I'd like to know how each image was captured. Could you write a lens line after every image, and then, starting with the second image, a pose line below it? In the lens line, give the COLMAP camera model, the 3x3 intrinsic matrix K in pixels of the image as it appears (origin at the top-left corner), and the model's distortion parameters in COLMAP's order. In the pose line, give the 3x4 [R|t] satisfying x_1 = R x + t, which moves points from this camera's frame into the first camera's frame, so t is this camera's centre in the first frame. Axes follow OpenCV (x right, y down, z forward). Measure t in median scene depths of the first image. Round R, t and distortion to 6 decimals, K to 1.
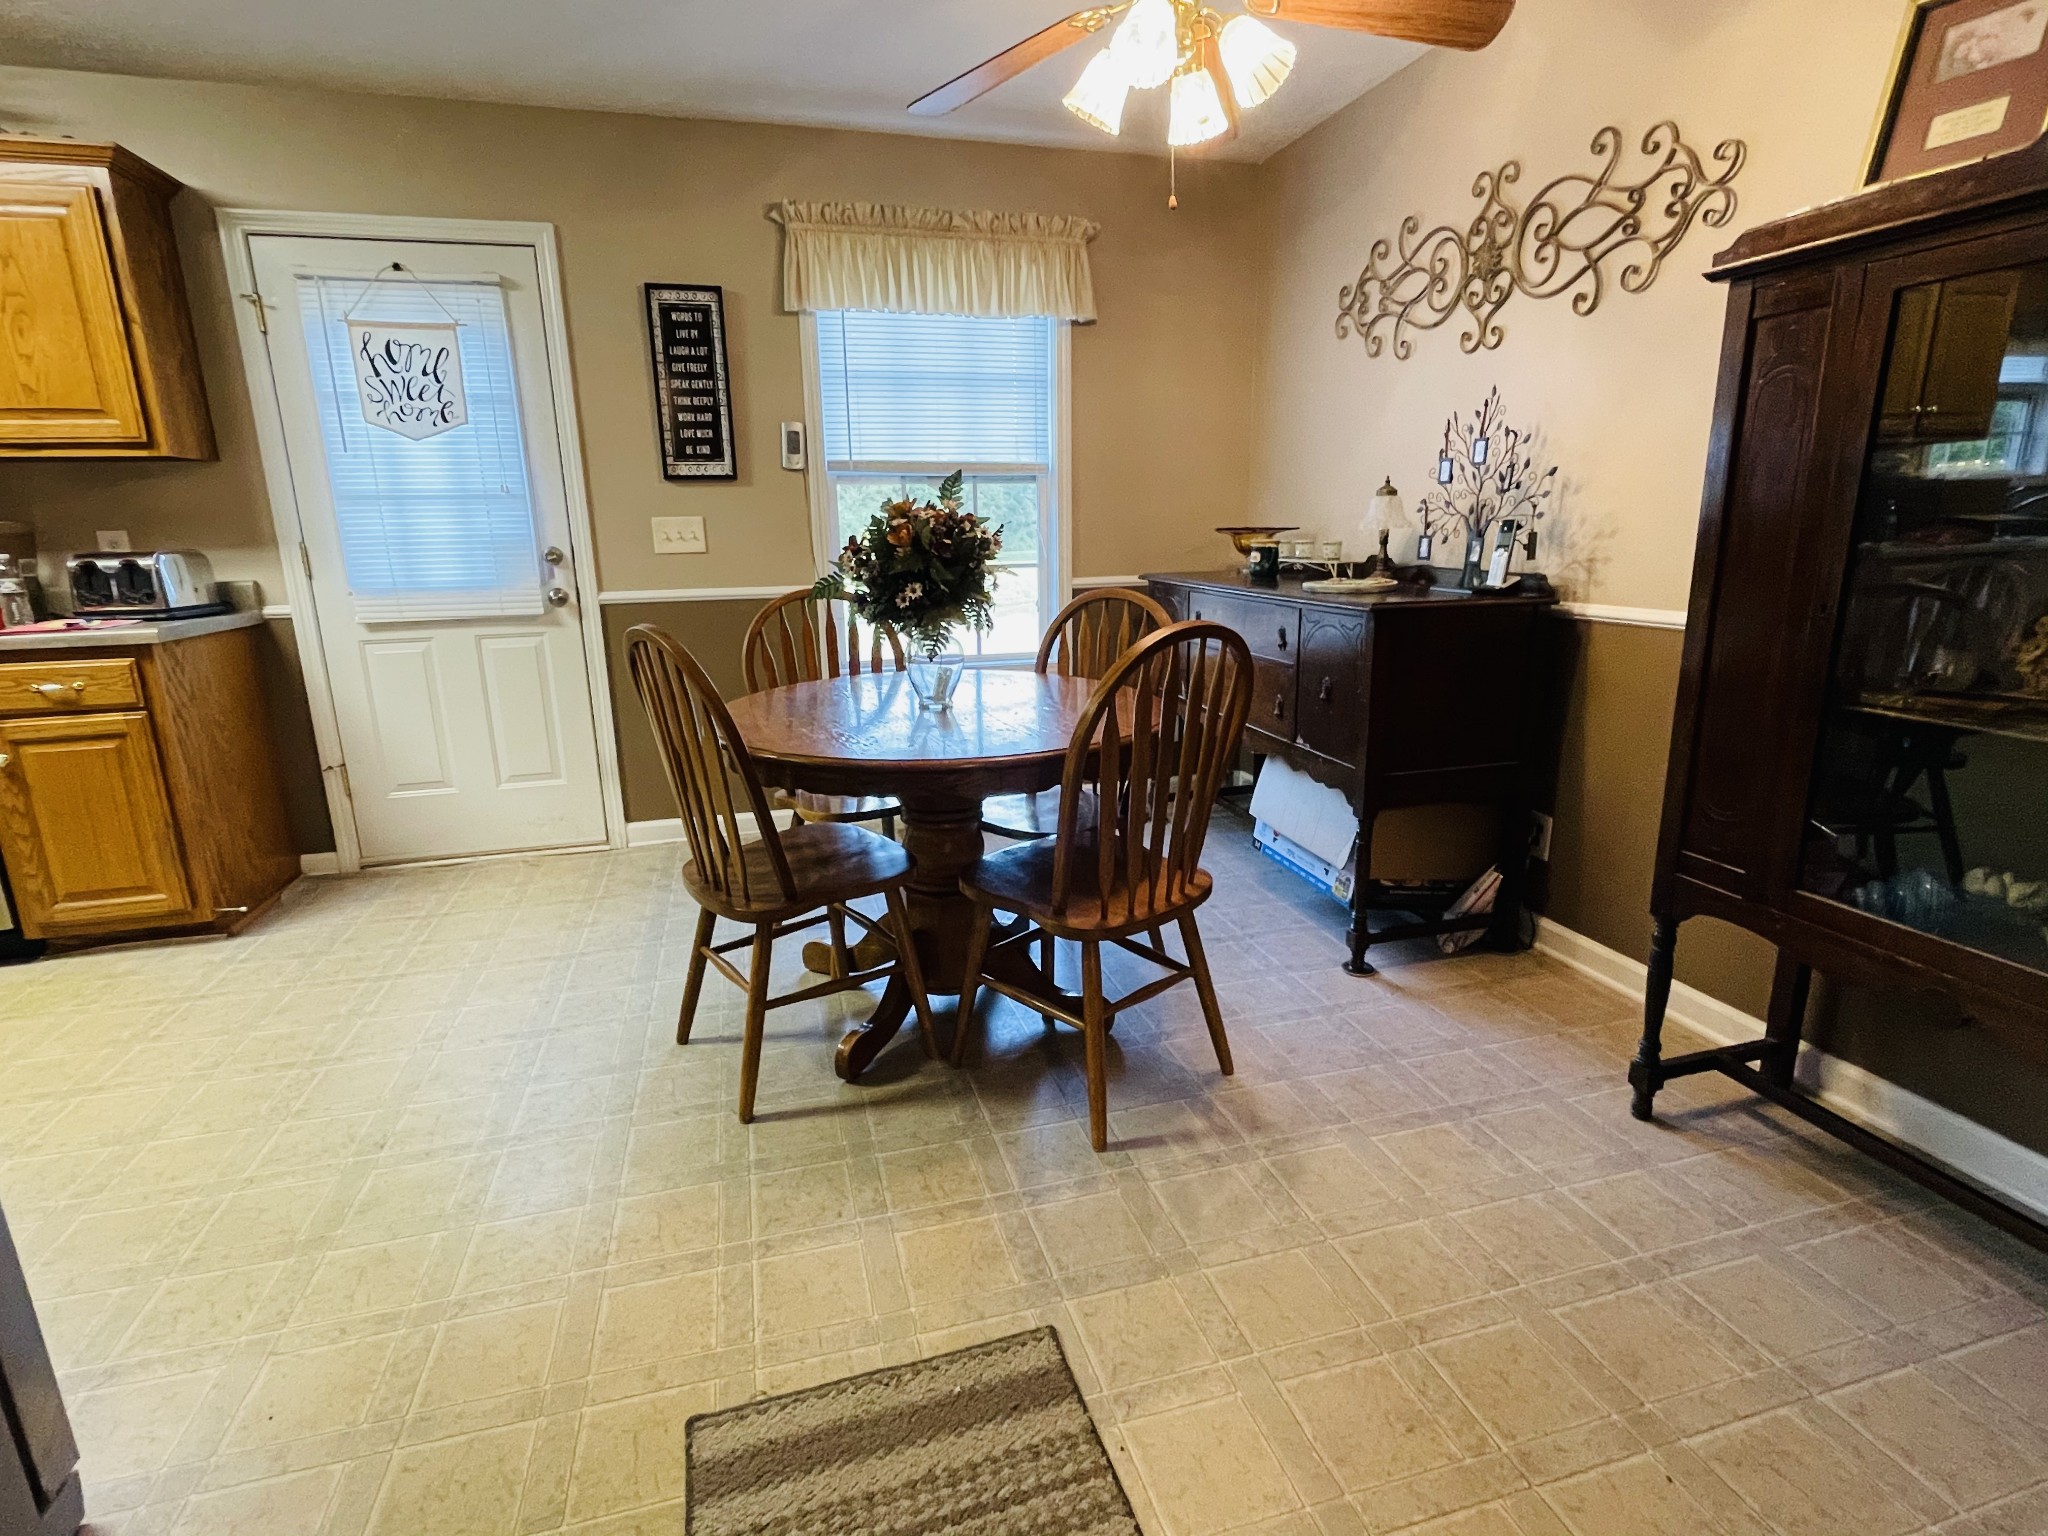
lens RADIAL K [[1003.9, 0, 1019.4], [0, 1003.9, 766.0], [0, 0, 1]] dist [-0.001761, -0.000780]
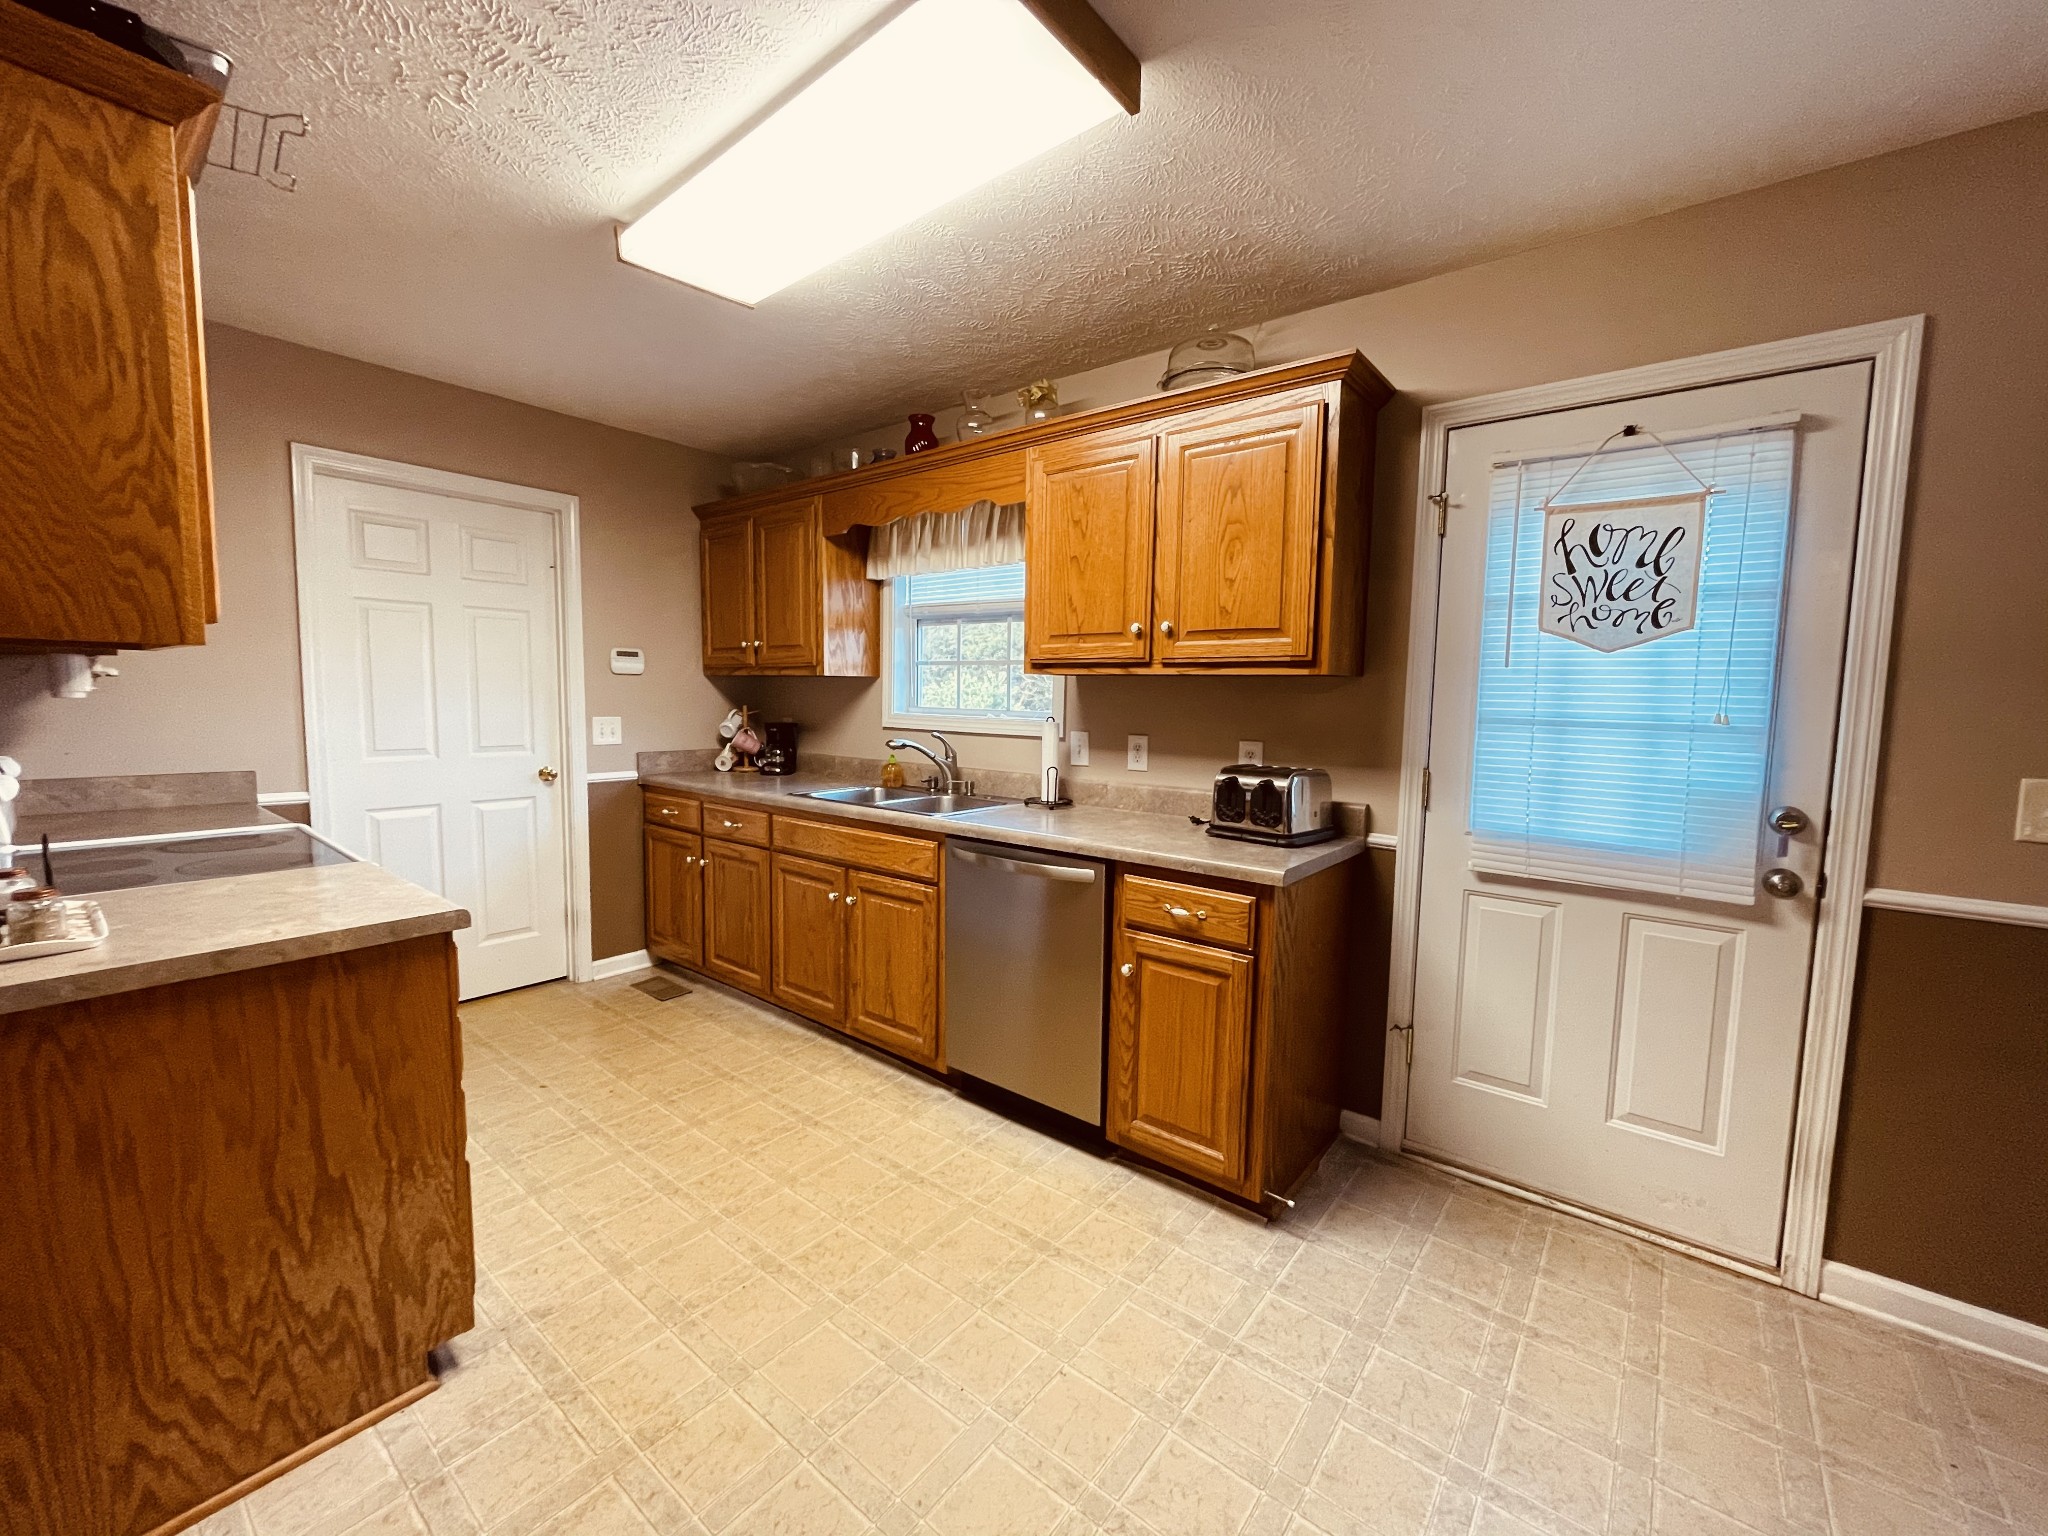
lens RADIAL K [[825.8, 0, 1021.4], [0, 825.8, 767.4], [0, 0, 1]] dist [-0.002100, -0.000170]
pose [[0.582077, 0.102698, -0.806623, -0.393470], [-0.220761, 0.974692, -0.035210, -0.138317], [0.782593, 0.198566, 0.590017, 0.352672]]
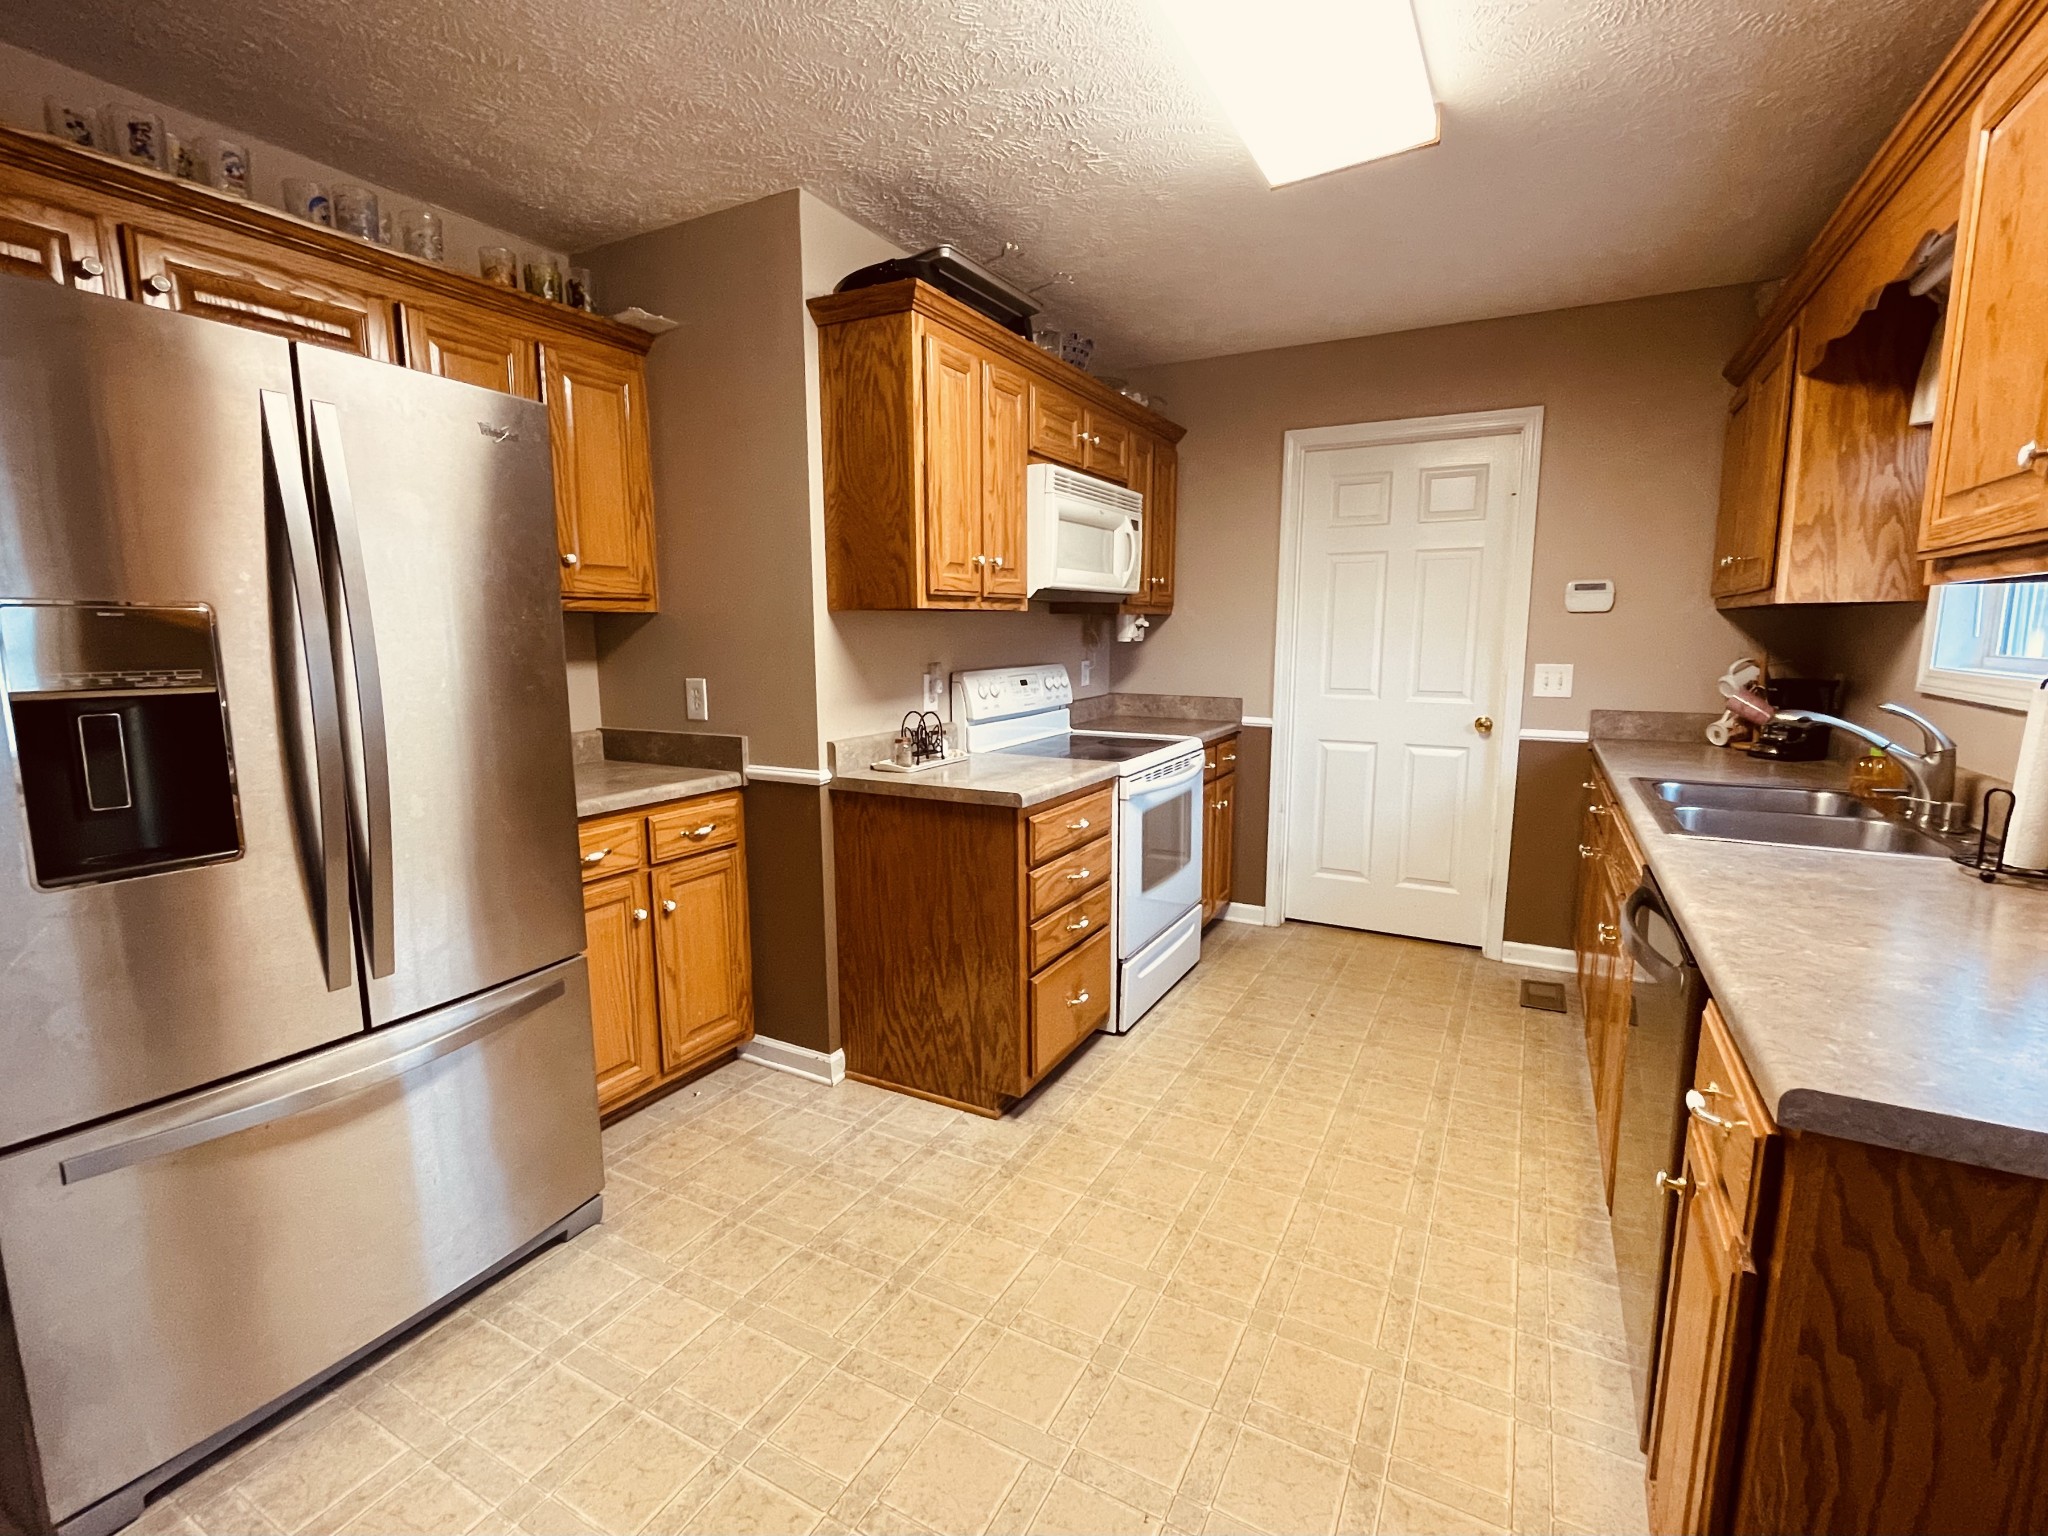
lens RADIAL K [[929.8, 0, 1021.7], [0, 929.8, 768.8], [0, 0, 1]] dist [-0.000357, -0.000859]
pose [[-0.698040, 0.127655, -0.704588, -0.447170], [-0.154926, 0.933750, 0.322660, -0.269811], [0.699098, 0.334388, -0.632018, 0.897448]]
